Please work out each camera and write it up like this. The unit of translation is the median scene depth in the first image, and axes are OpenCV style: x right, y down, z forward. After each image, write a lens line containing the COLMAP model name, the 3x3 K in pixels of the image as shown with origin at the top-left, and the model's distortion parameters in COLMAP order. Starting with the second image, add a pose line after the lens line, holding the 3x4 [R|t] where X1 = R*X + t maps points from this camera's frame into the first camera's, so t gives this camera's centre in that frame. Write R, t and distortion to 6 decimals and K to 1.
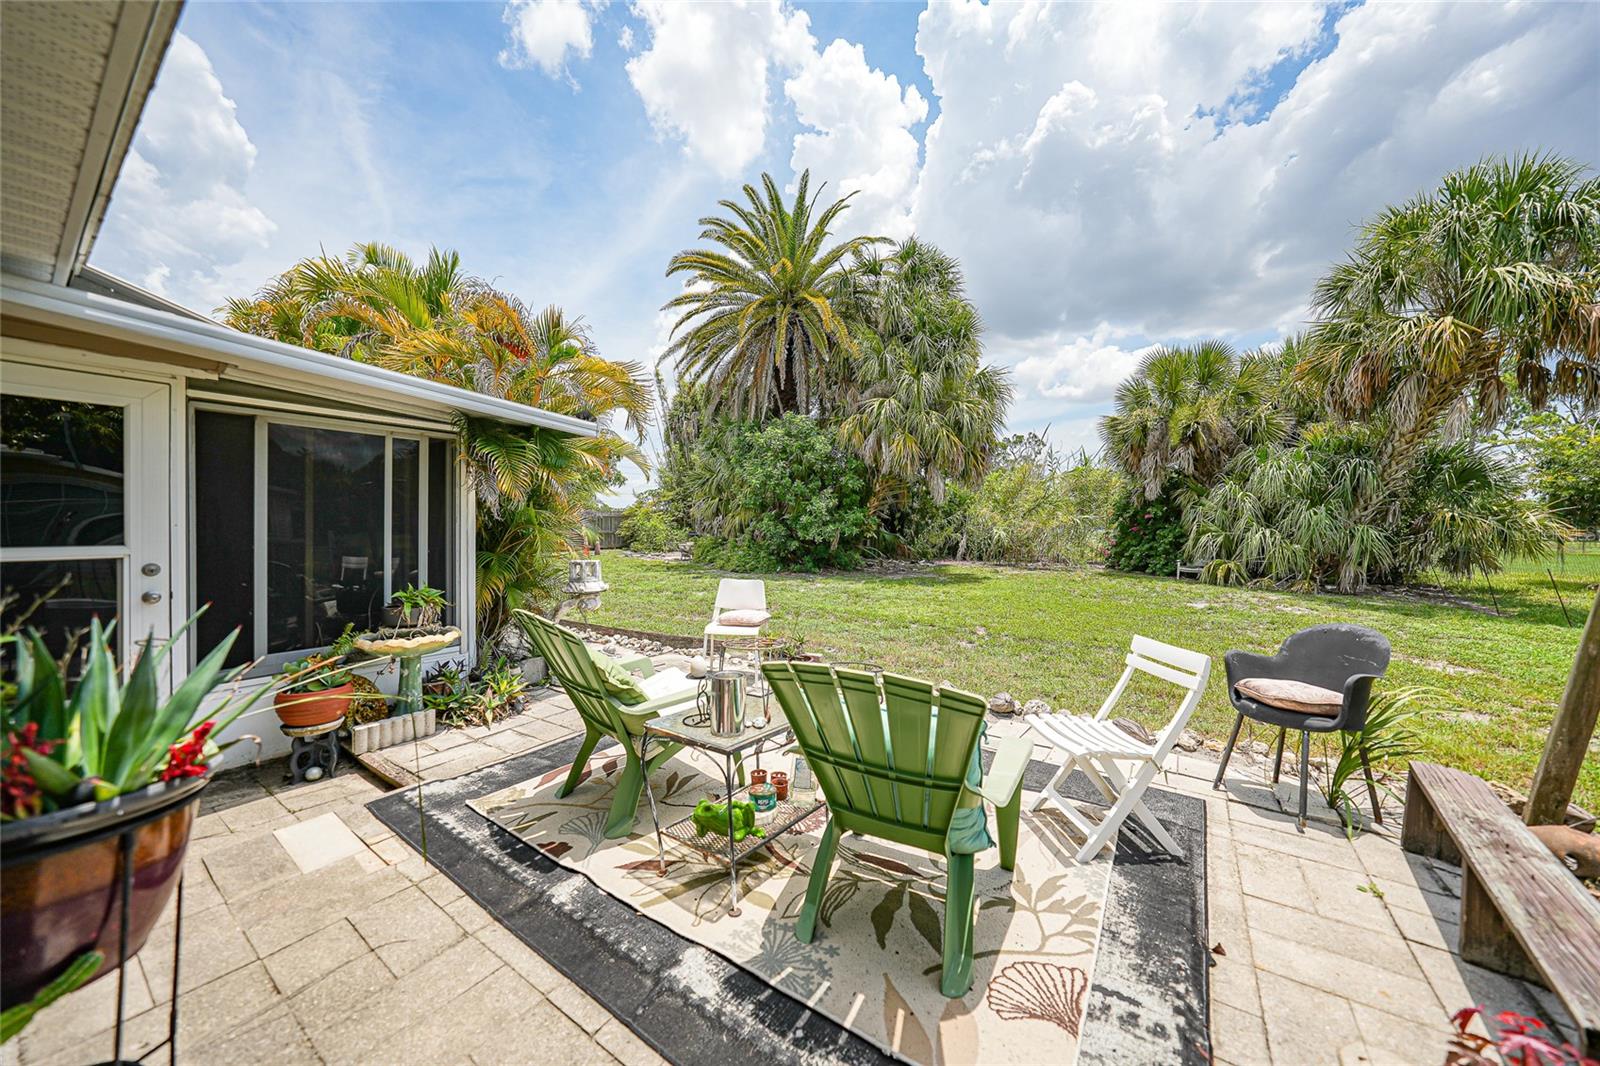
lens RADIAL K [[561.7, 0, 800.0], [0, 561.7, 533.0], [0, 0, 1]] dist [-0.029821, 0.009051]
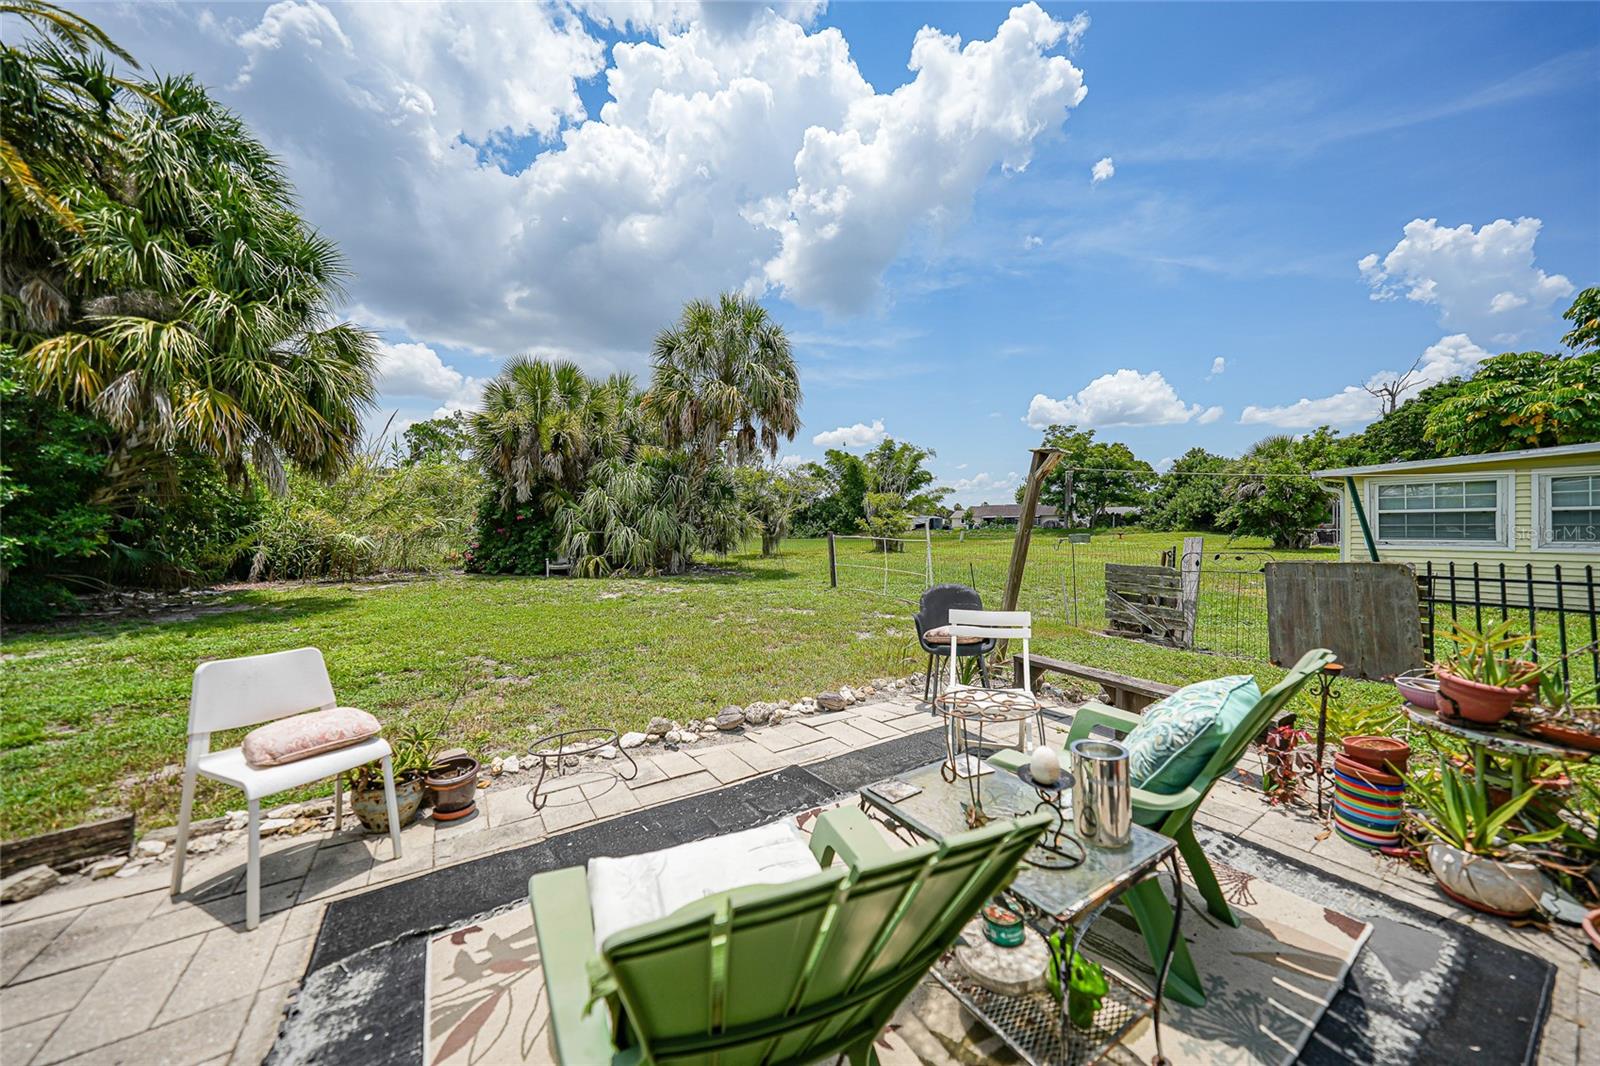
lens RADIAL K [[561.7, 0, 800.0], [0, 561.7, 533.0], [0, 0, 1]] dist [-0.029821, 0.009051]
pose [[0.387304, -0.026774, 0.921563, -0.118984], [0.033622, 0.999324, 0.014903, -0.000360], [-0.921339, 0.025213, 0.387942, 0.130143]]
